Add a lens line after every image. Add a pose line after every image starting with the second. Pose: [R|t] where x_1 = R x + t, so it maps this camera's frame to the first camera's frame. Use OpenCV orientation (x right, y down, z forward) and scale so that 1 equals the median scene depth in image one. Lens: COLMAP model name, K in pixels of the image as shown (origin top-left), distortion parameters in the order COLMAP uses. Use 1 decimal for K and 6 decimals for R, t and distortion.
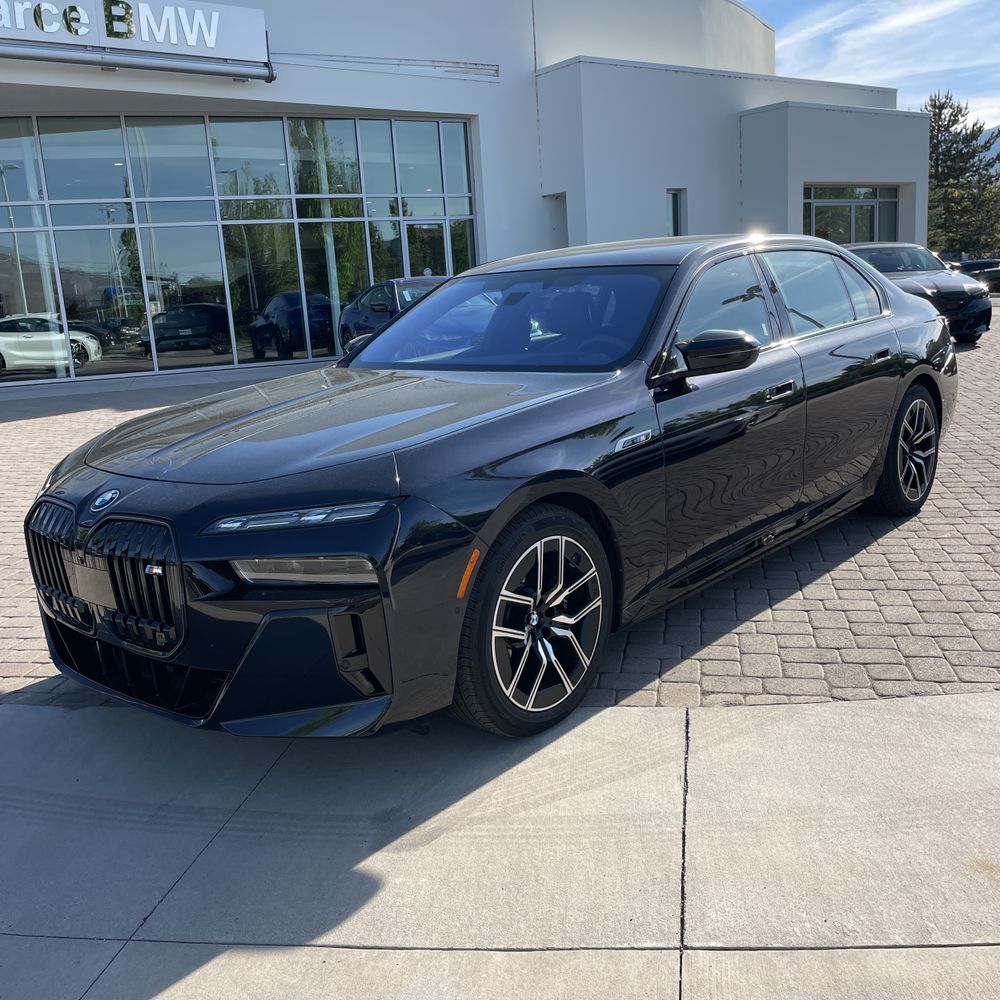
lens RADIAL K [[1007.1, 0, 492.7], [0, 1007.1, 495.3], [0, 0, 1]] dist [0.091951, -0.126469]
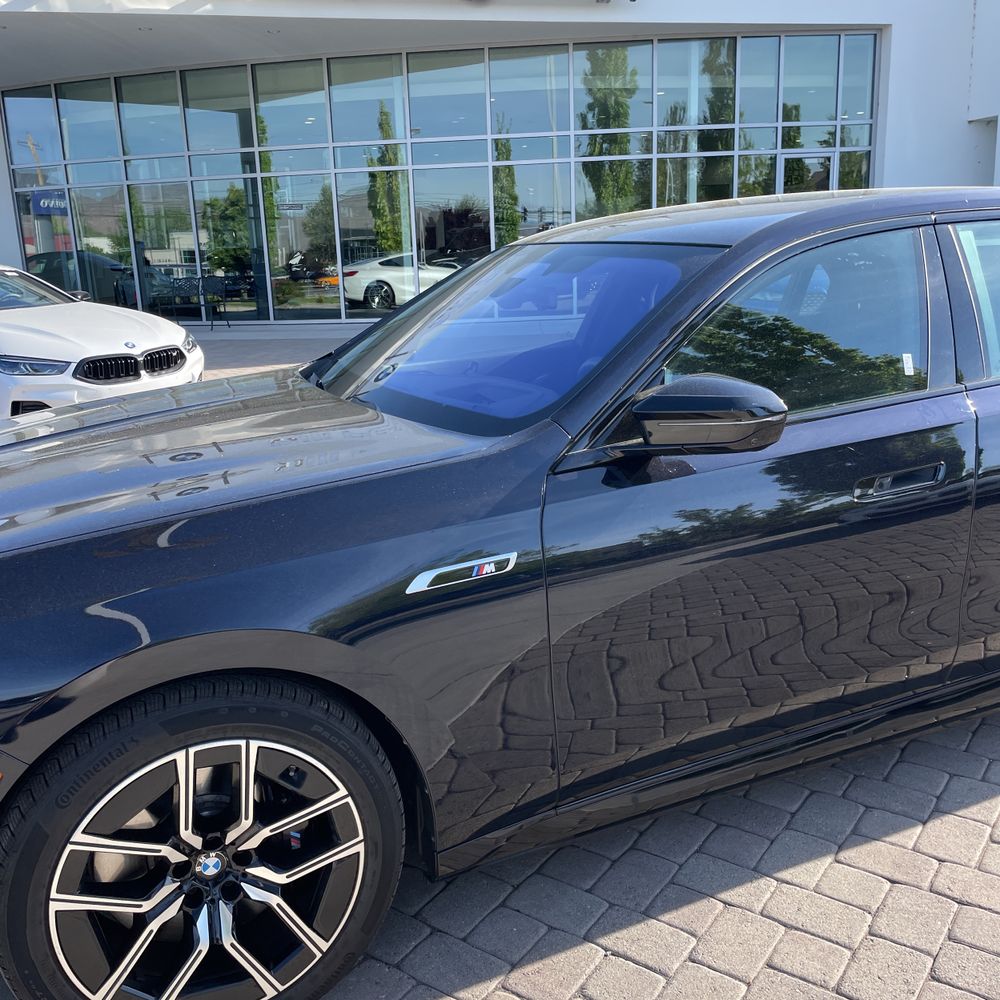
lens RADIAL K [[1007.1, 0, 492.7], [0, 1007.1, 495.3], [0, 0, 1]] dist [0.091951, -0.126469]
pose [[0.910641, 0.126538, -0.393346, 0.328587], [-0.102817, 0.991405, 0.080896, -0.128040], [0.400201, -0.033225, 0.915825, 0.441443]]
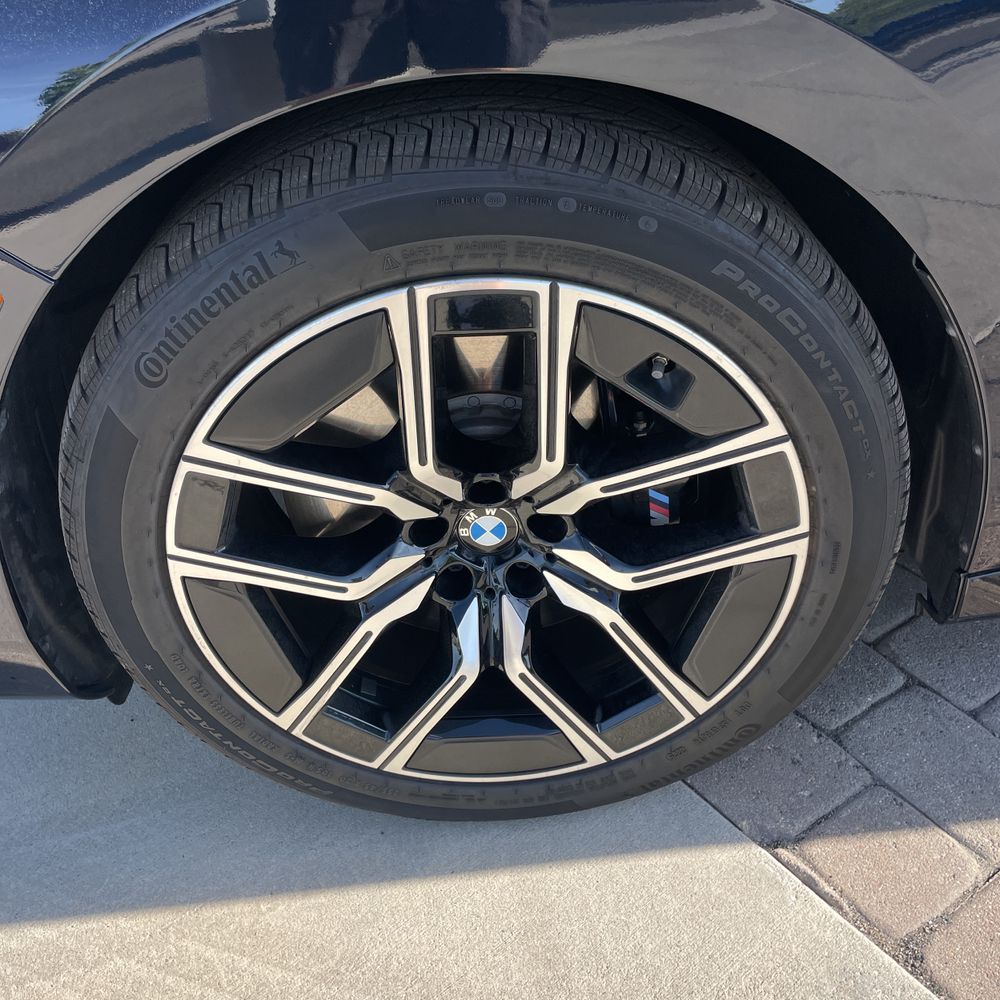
lens RADIAL K [[1007.1, 0, 492.7], [0, 1007.1, 495.3], [0, 0, 1]] dist [0.091951, -0.126469]
pose [[0.684571, 0.407748, -0.604238, 0.178200], [-0.074105, 0.863555, 0.498780, -0.025668], [0.725169, -0.296674, 0.621381, 0.683849]]
